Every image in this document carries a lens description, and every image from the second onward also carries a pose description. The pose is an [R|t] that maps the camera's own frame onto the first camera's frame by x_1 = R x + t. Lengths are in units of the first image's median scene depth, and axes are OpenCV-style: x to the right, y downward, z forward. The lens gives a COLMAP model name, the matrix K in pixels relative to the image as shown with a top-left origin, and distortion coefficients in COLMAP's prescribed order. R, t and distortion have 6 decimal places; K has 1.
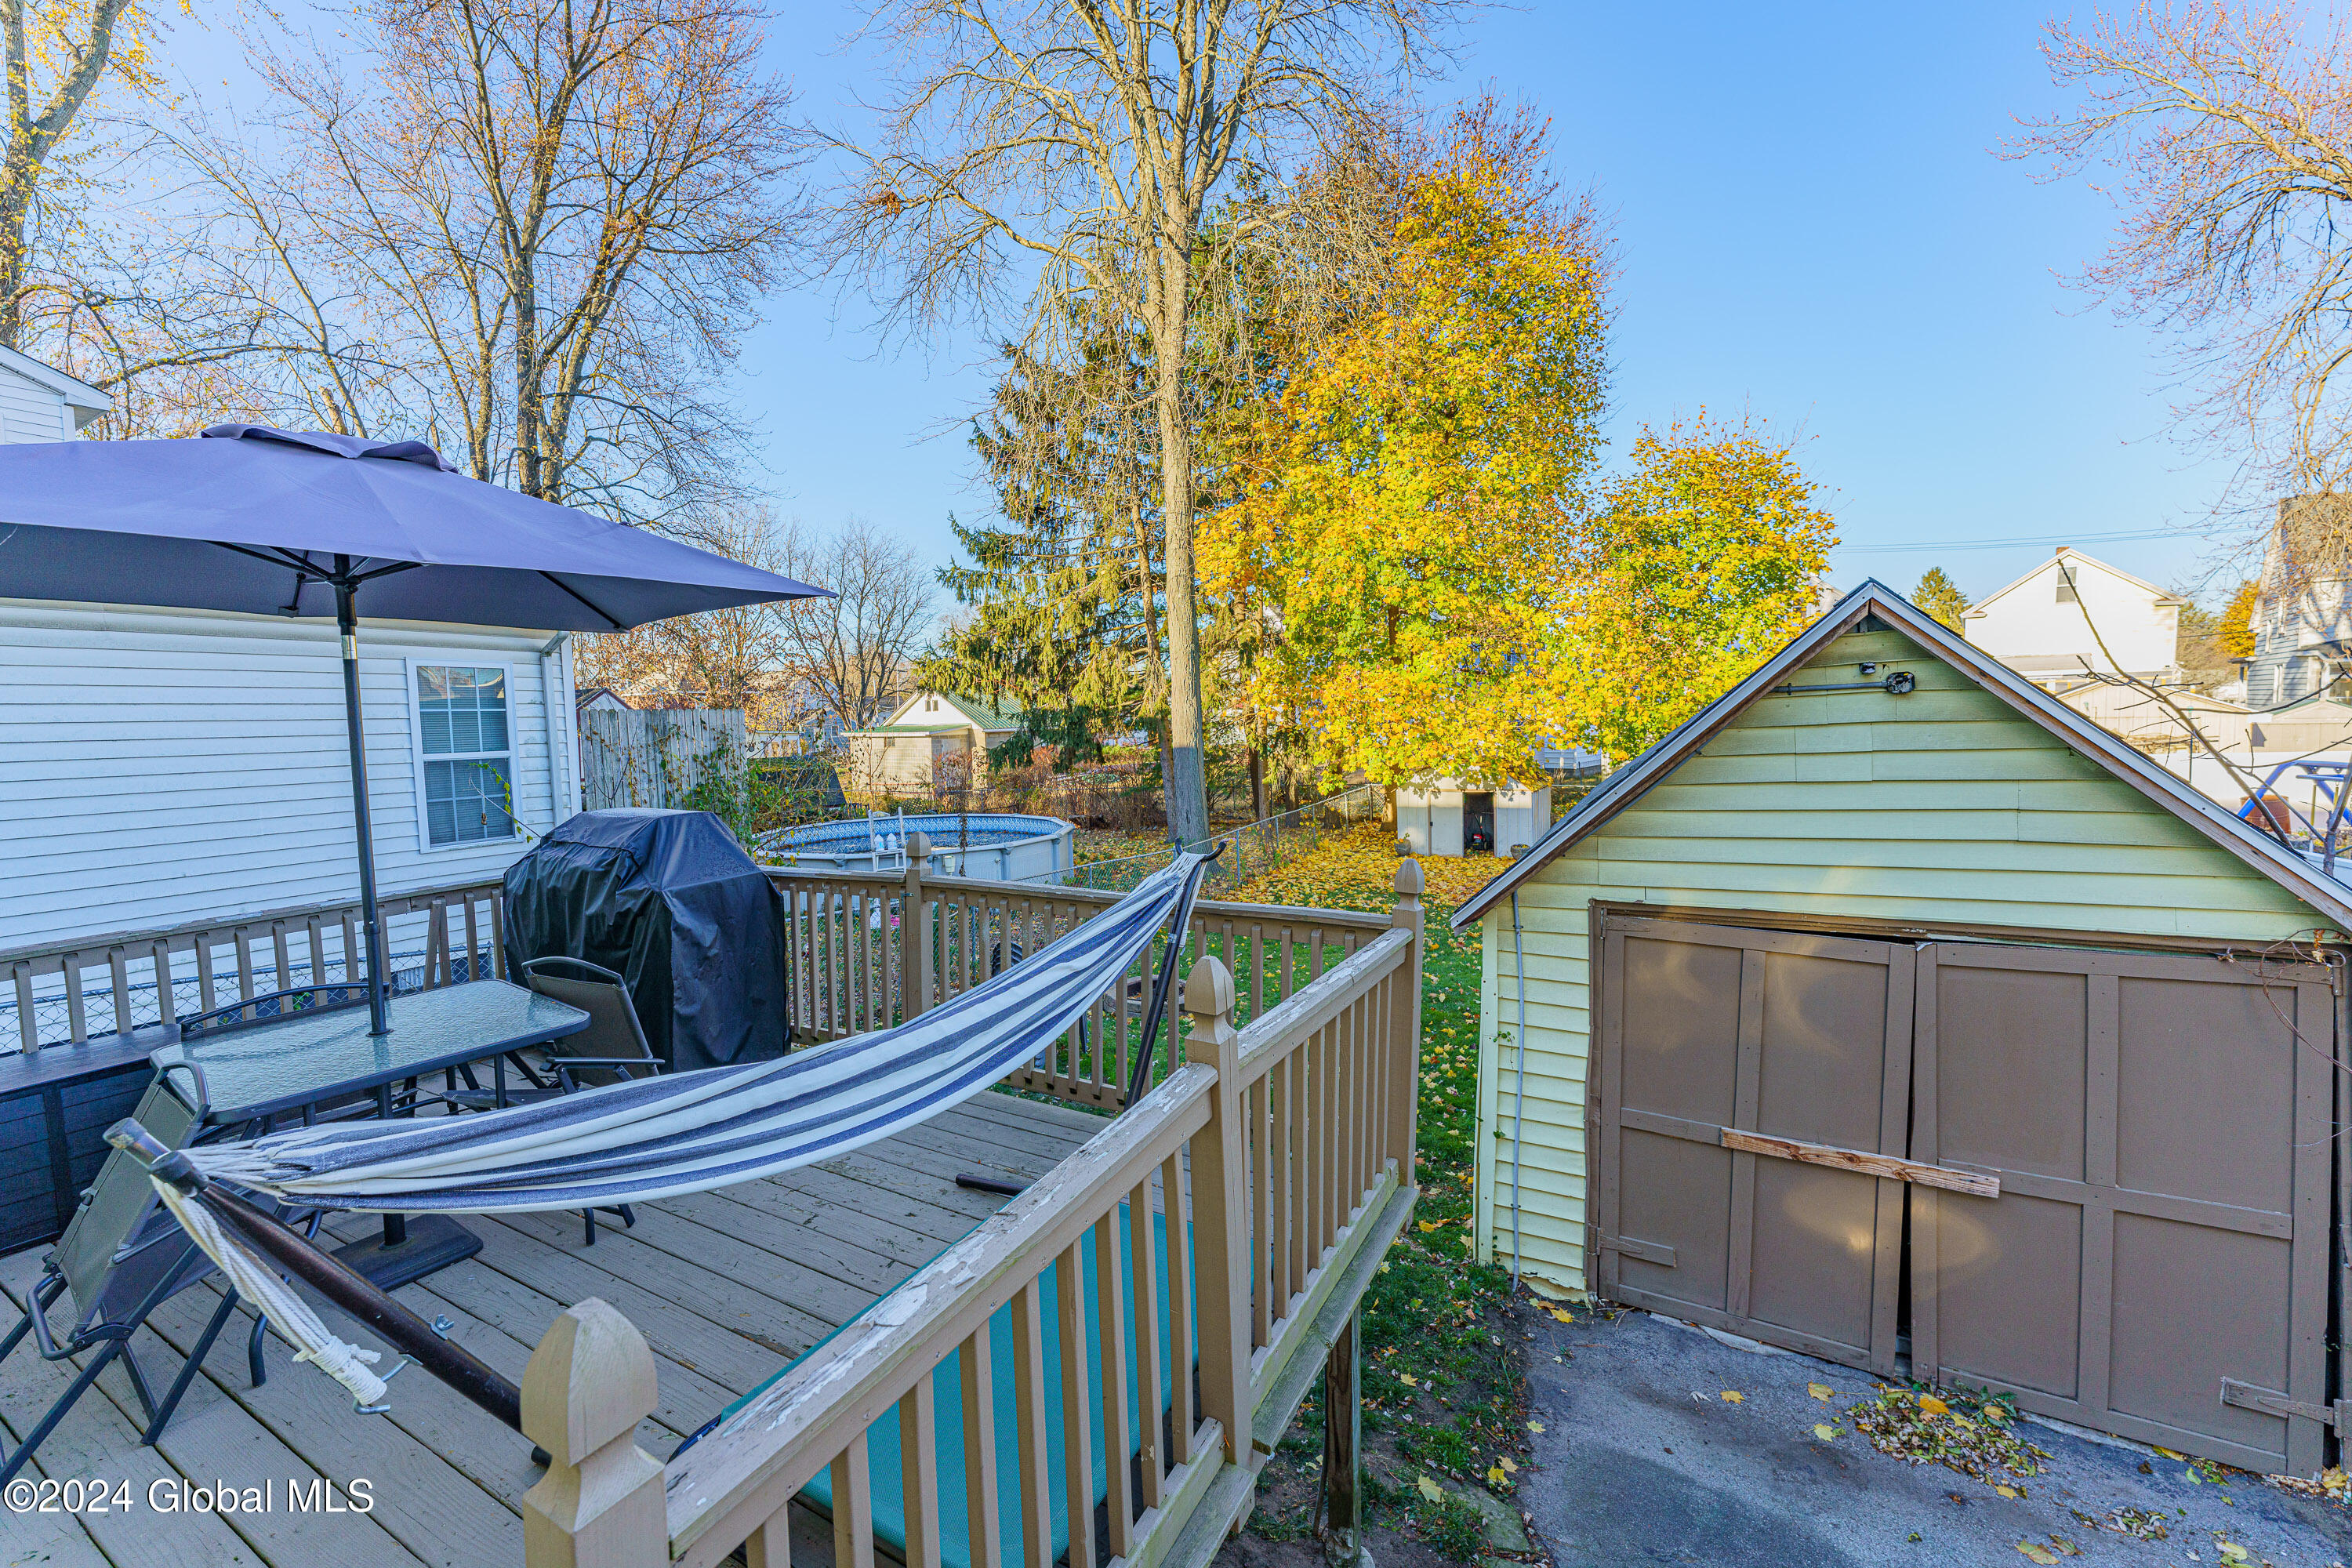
lens RADIAL K [[936.2, 0, 1173.8], [0, 936.2, 775.9], [0, 0, 1]] dist [0.002911, -0.000902]
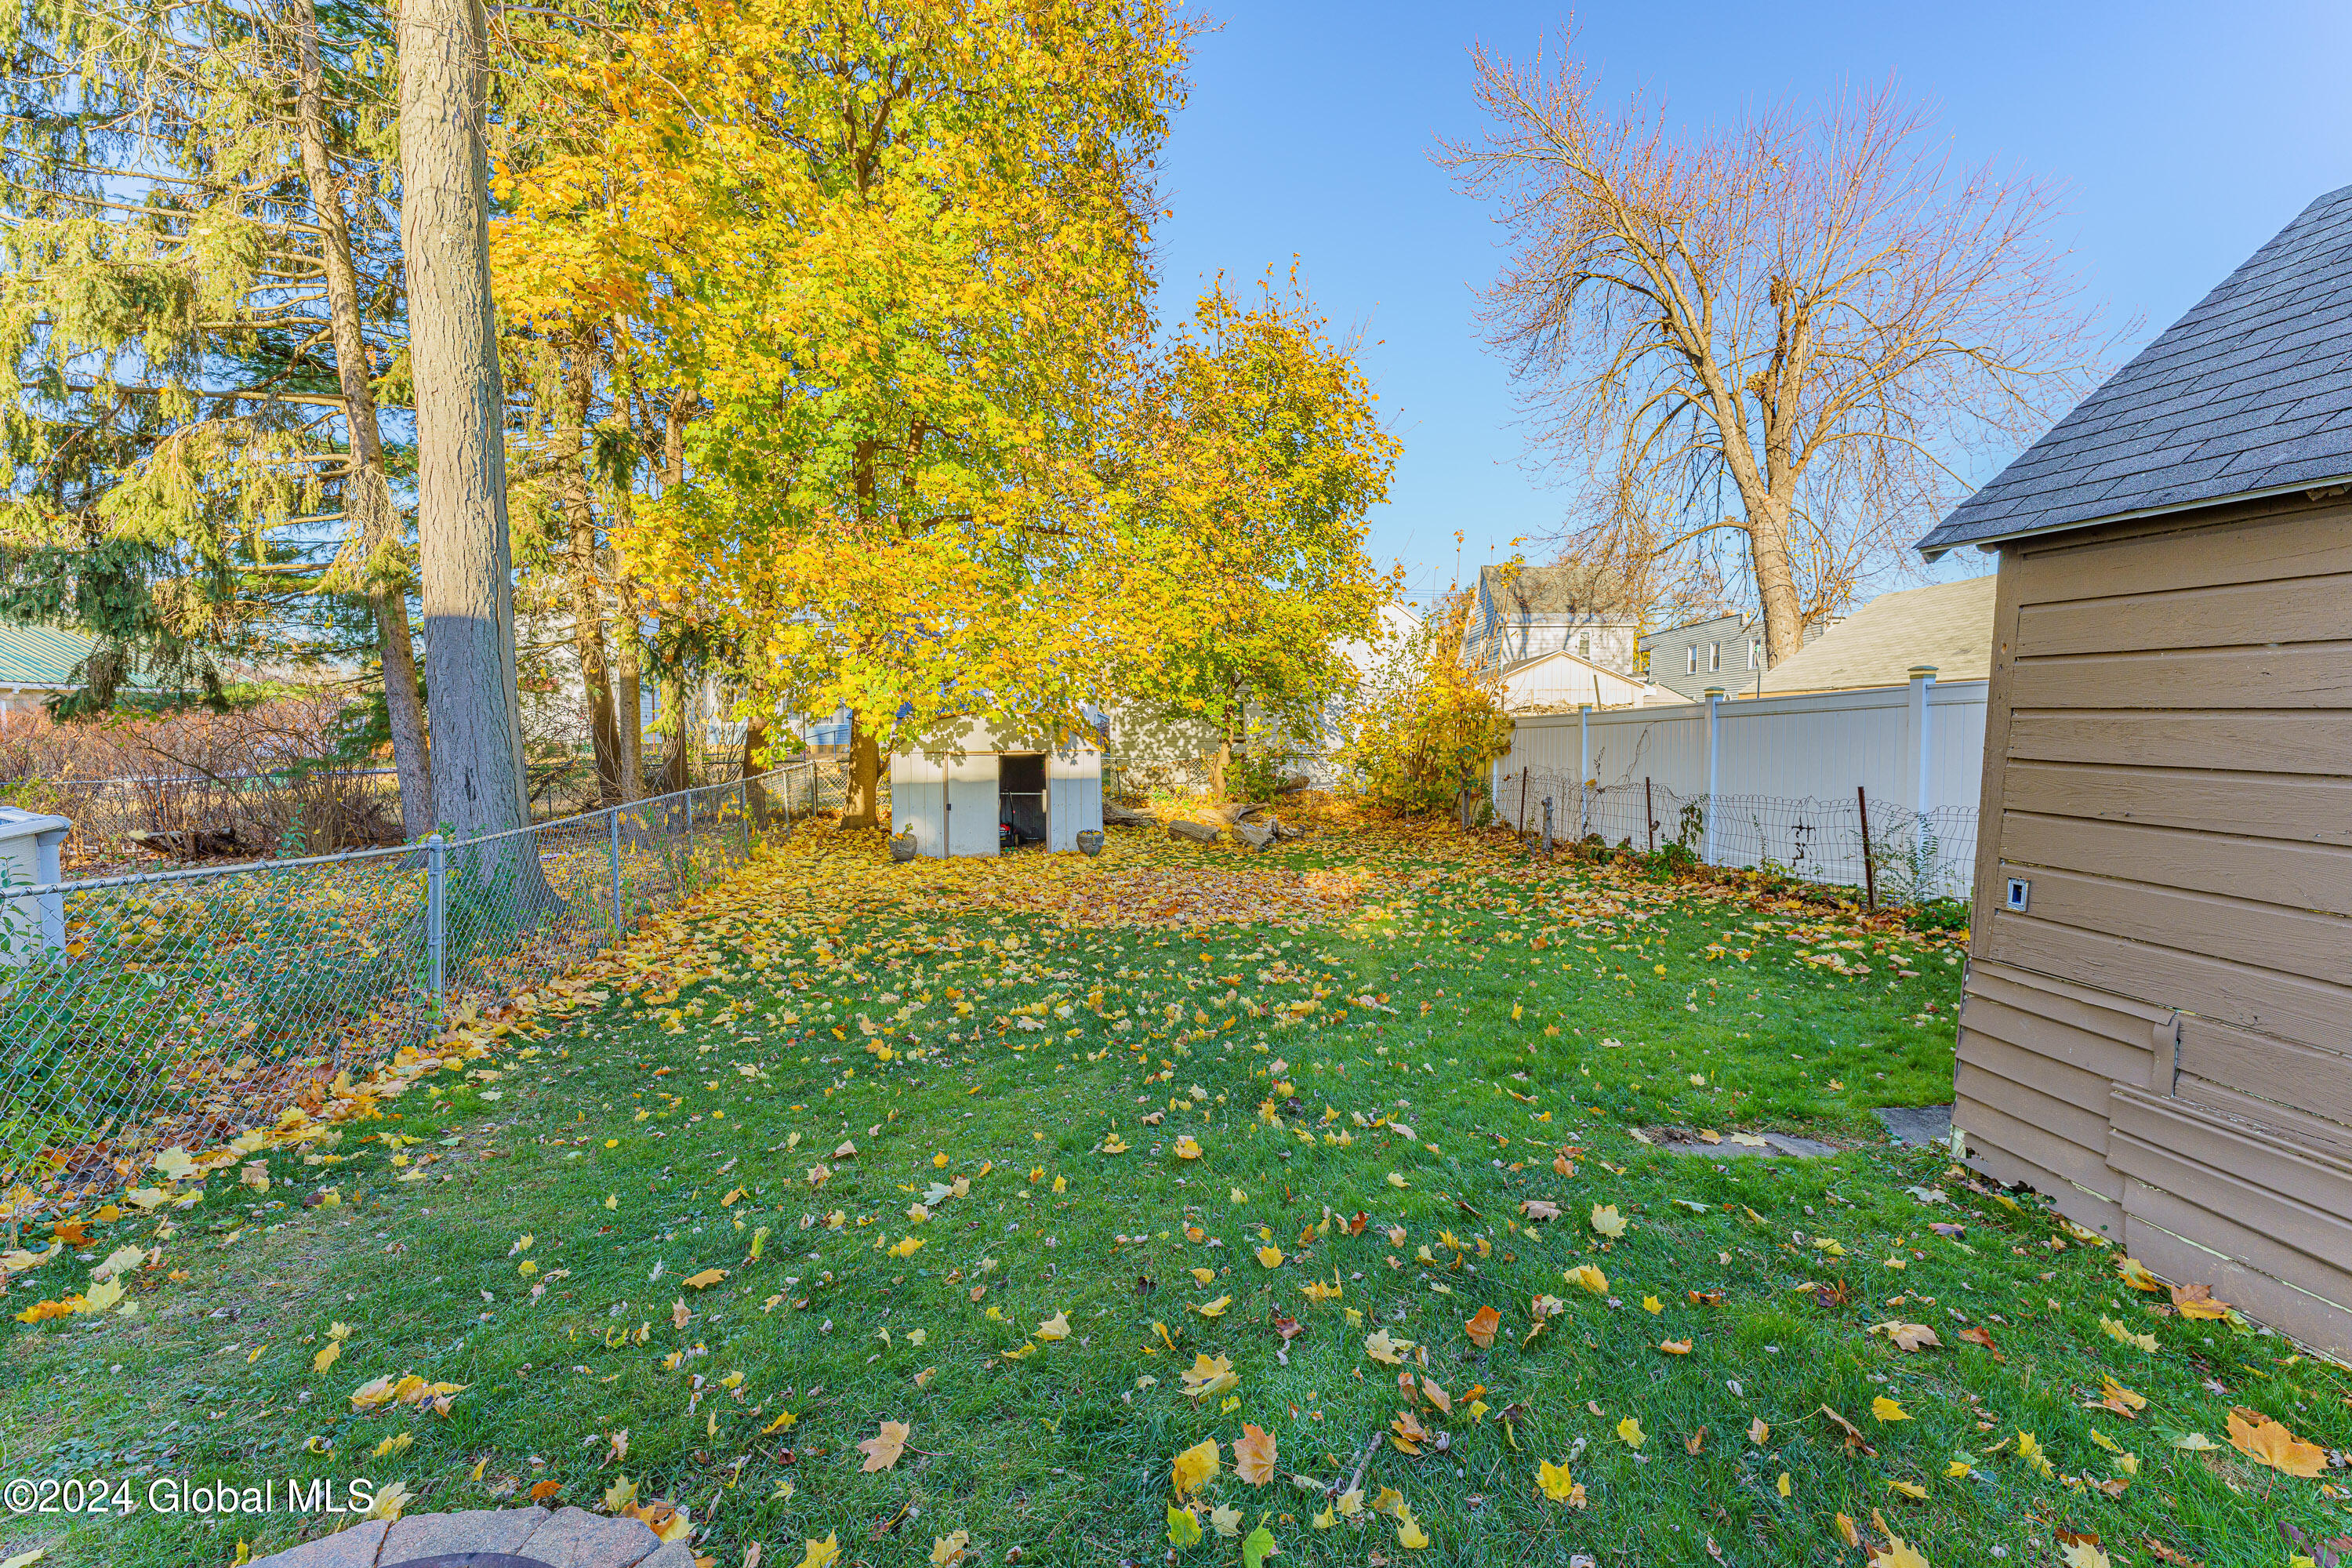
lens RADIAL K [[936.2, 0, 1177.9], [0, 936.2, 777.9], [0, 0, 1]] dist [0.002911, -0.000902]
pose [[0.775108, -0.000605, 0.631829, -0.003735], [0.019590, 0.999542, -0.023076, 0.052294], [-0.631525, 0.030264, 0.774764, 0.441696]]
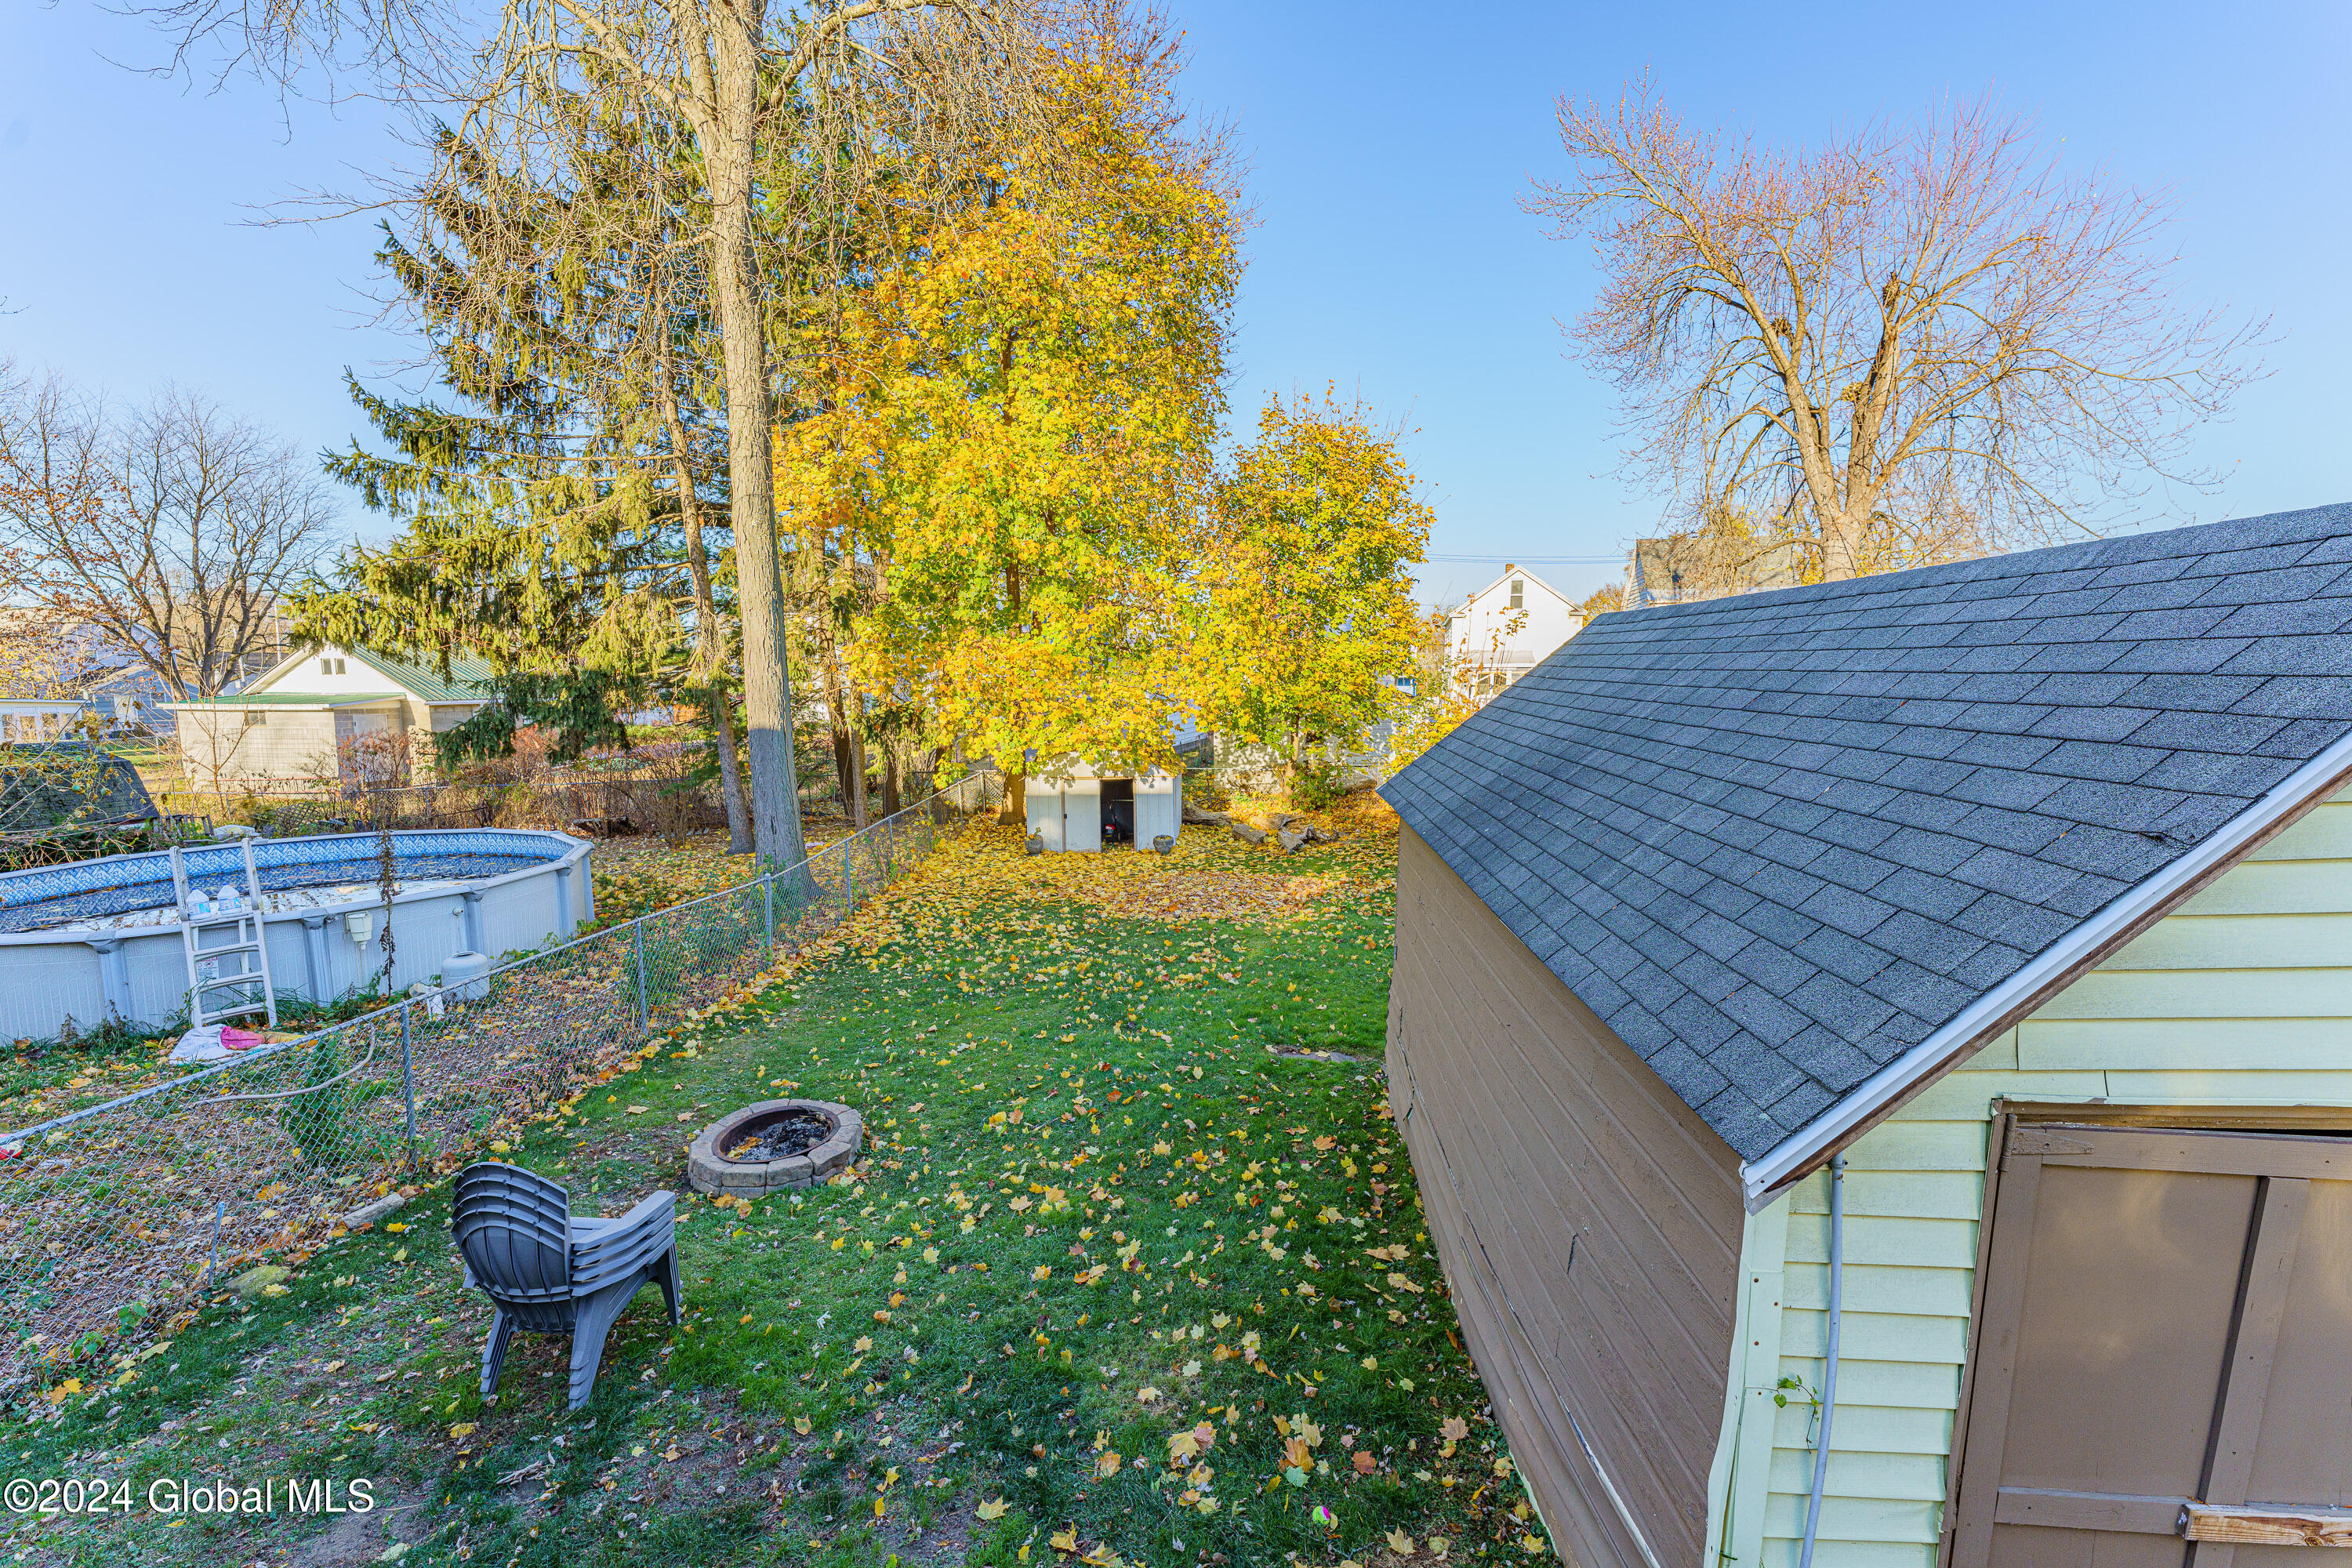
lens RADIAL K [[936.2, 0, 1175.2], [0, 936.2, 782.2], [0, 0, 1]] dist [0.002911, -0.000902]
pose [[0.891506, -0.027524, 0.452171, -0.032826], [0.012373, 0.999260, 0.036432, -0.012410], [-0.452839, -0.026885, 0.891187, 0.178302]]
